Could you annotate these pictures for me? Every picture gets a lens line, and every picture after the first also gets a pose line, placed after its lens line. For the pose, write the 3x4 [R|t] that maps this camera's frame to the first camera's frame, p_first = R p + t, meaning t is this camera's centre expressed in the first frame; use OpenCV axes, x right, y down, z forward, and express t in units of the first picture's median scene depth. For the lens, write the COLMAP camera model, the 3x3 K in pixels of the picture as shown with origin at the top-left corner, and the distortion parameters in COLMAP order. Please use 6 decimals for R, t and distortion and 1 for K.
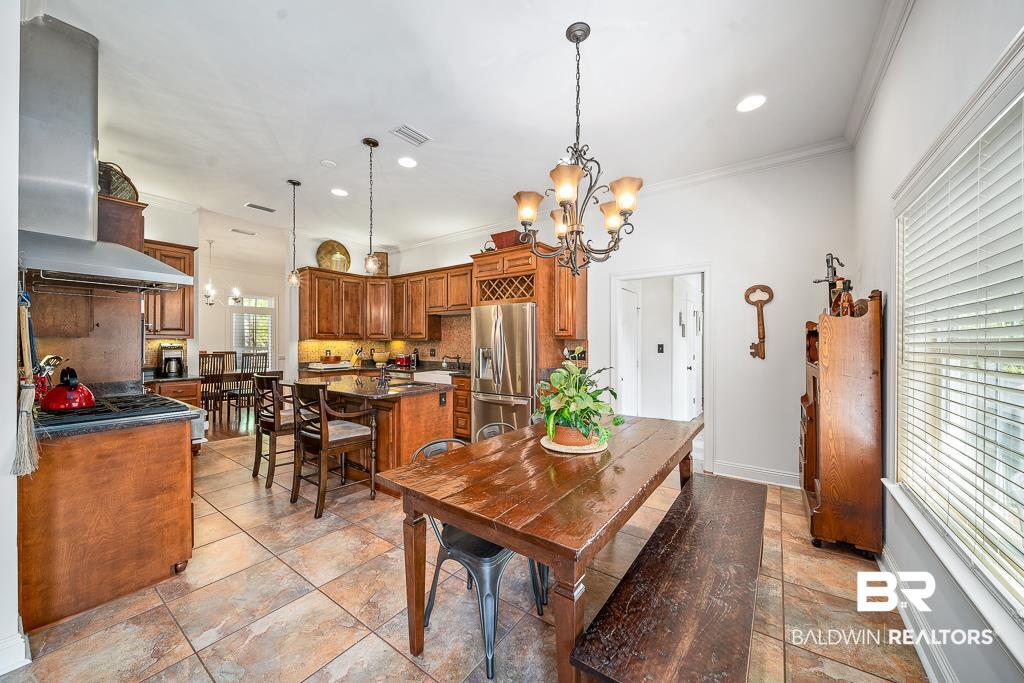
lens RADIAL K [[365.5, 0, 515.7], [0, 365.5, 342.7], [0, 0, 1]] dist [-0.006669, -0.000007]
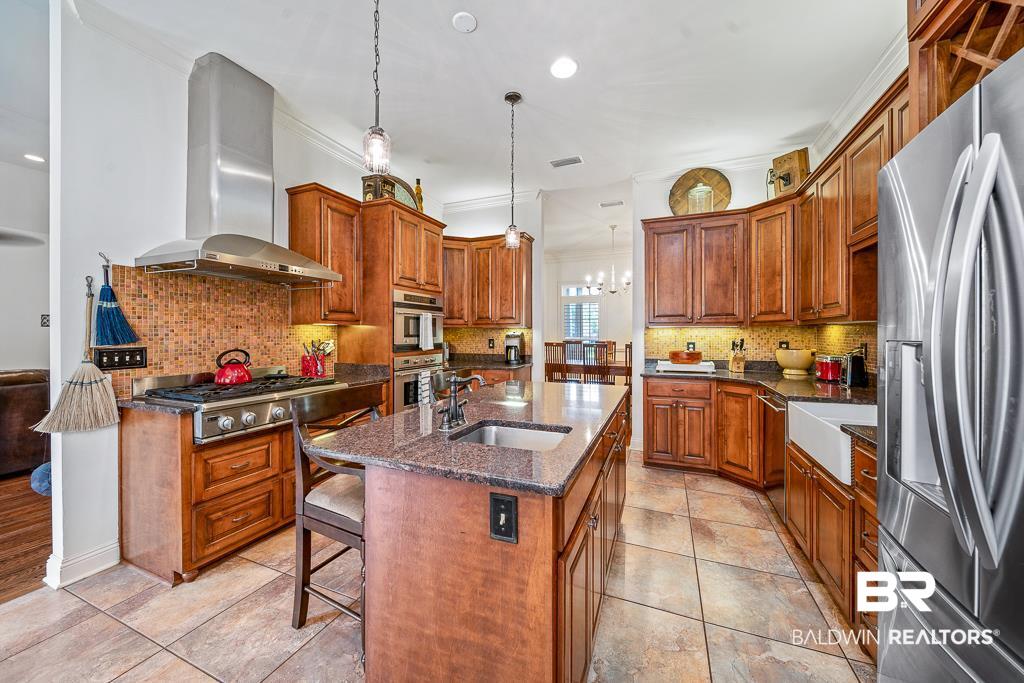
lens RADIAL K [[365.5, 0, 516.4], [0, 365.5, 333.1], [0, 0, 1]] dist [-0.006669, -0.000007]
pose [[0.216503, -0.008731, -0.976243, 0.048327], [0.000996, 0.999961, -0.008722, 0.010132], [0.976281, 0.000916, 0.216504, 0.594159]]
